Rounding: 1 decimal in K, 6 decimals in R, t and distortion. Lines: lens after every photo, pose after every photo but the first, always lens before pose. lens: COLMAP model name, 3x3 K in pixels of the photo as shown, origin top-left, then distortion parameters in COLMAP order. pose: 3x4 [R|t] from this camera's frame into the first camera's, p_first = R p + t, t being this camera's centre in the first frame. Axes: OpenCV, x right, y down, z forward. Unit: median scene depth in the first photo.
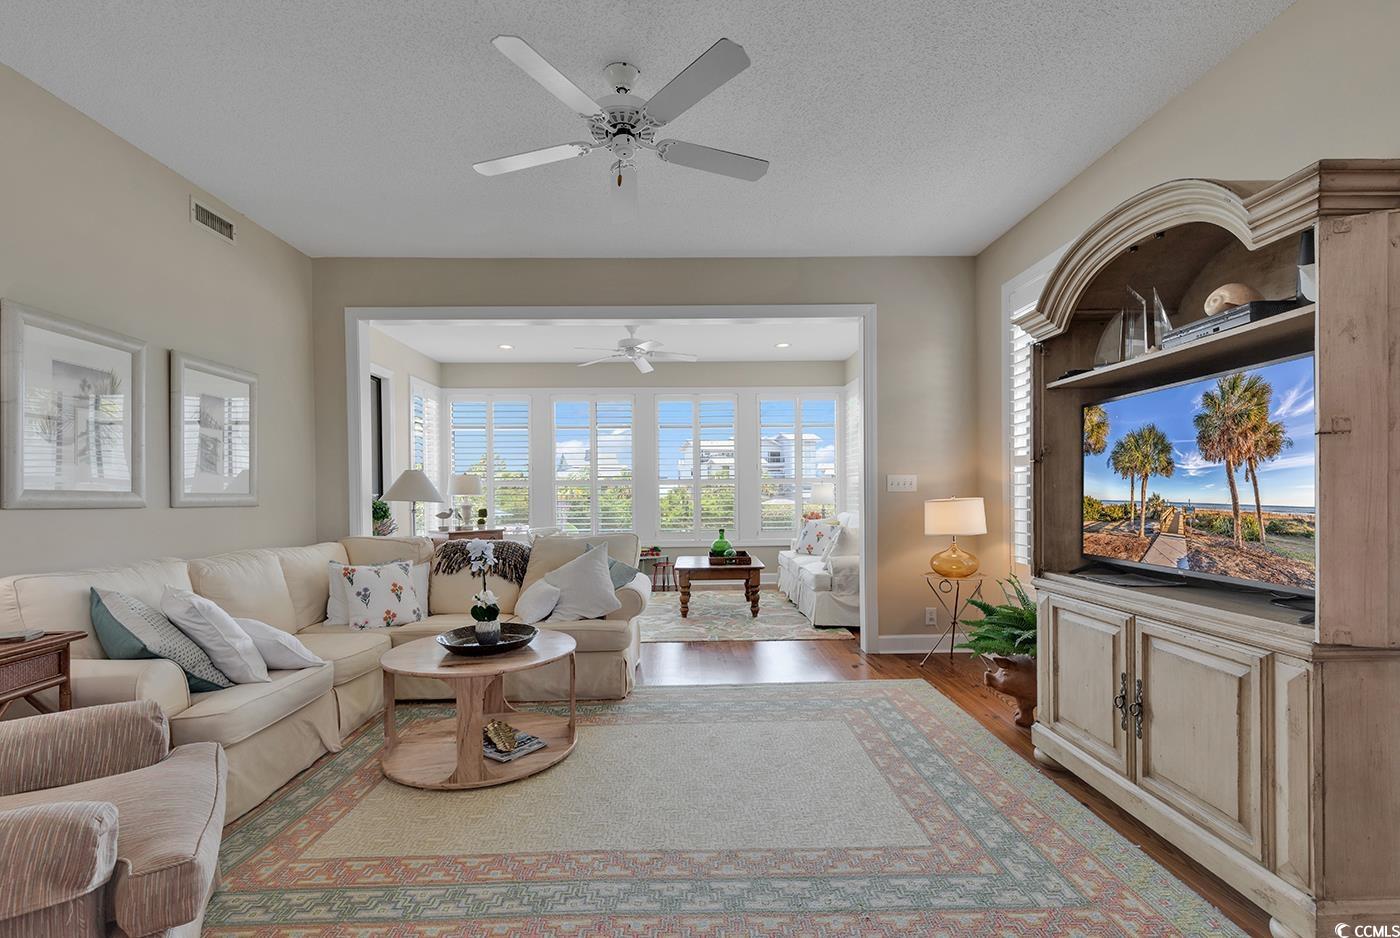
lens RADIAL K [[631.3, 0, 693.8], [0, 631.3, 496.0], [0, 0, 1]] dist [0.015483, -0.003499]
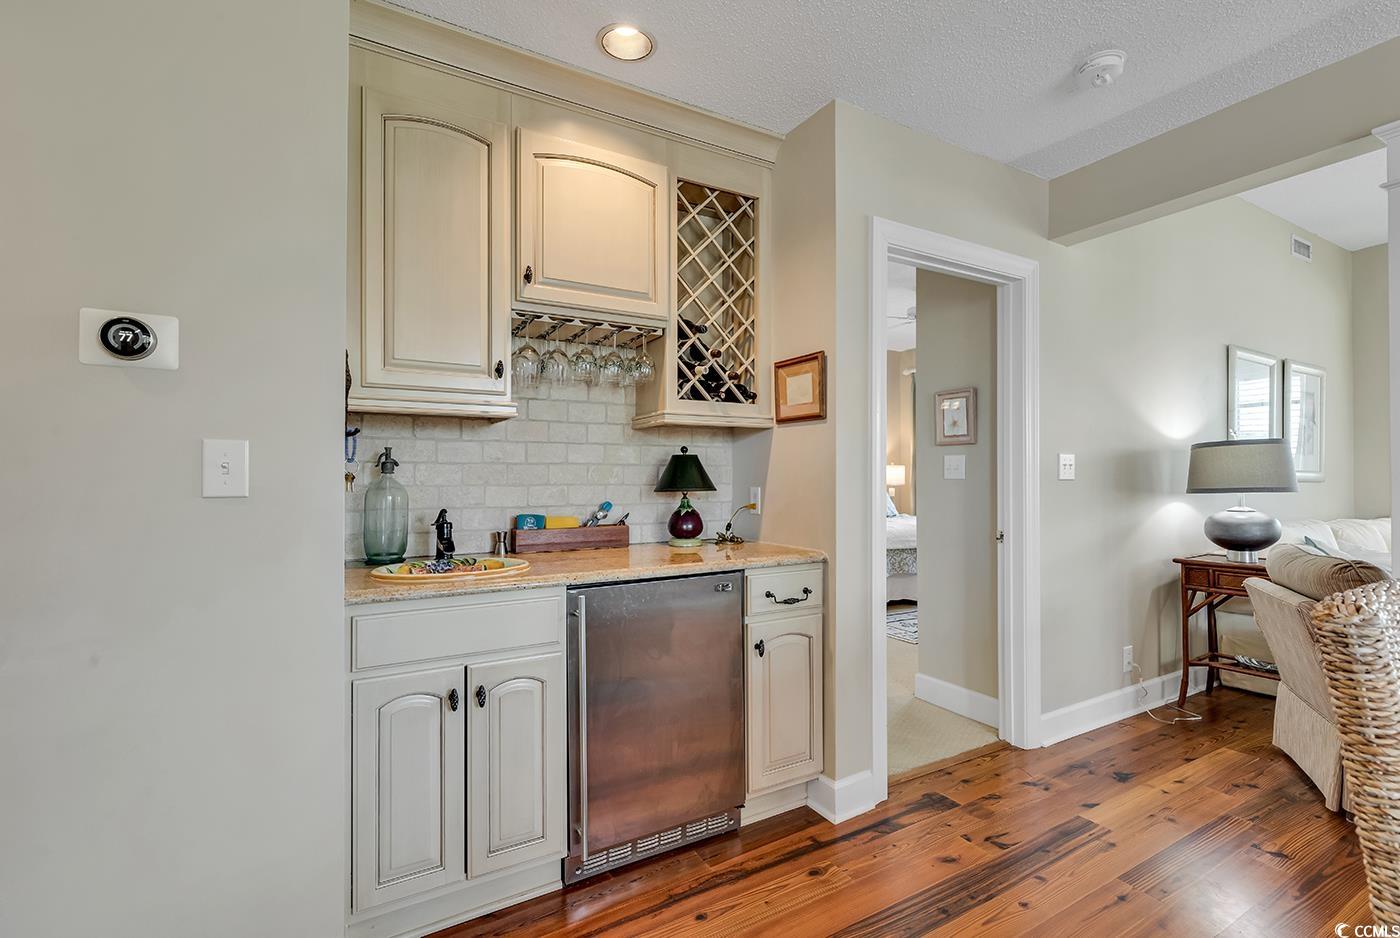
lens RADIAL K [[631.3, 0, 699.8], [0, 631.3, 470.6], [0, 0, 1]] dist [0.015483, -0.003499]
pose [[0.493481, 0.003143, -0.869751, -0.351712], [-0.010913, 0.999937, -0.002578, 0.011514], [0.869688, 0.010764, 0.493484, -0.809762]]
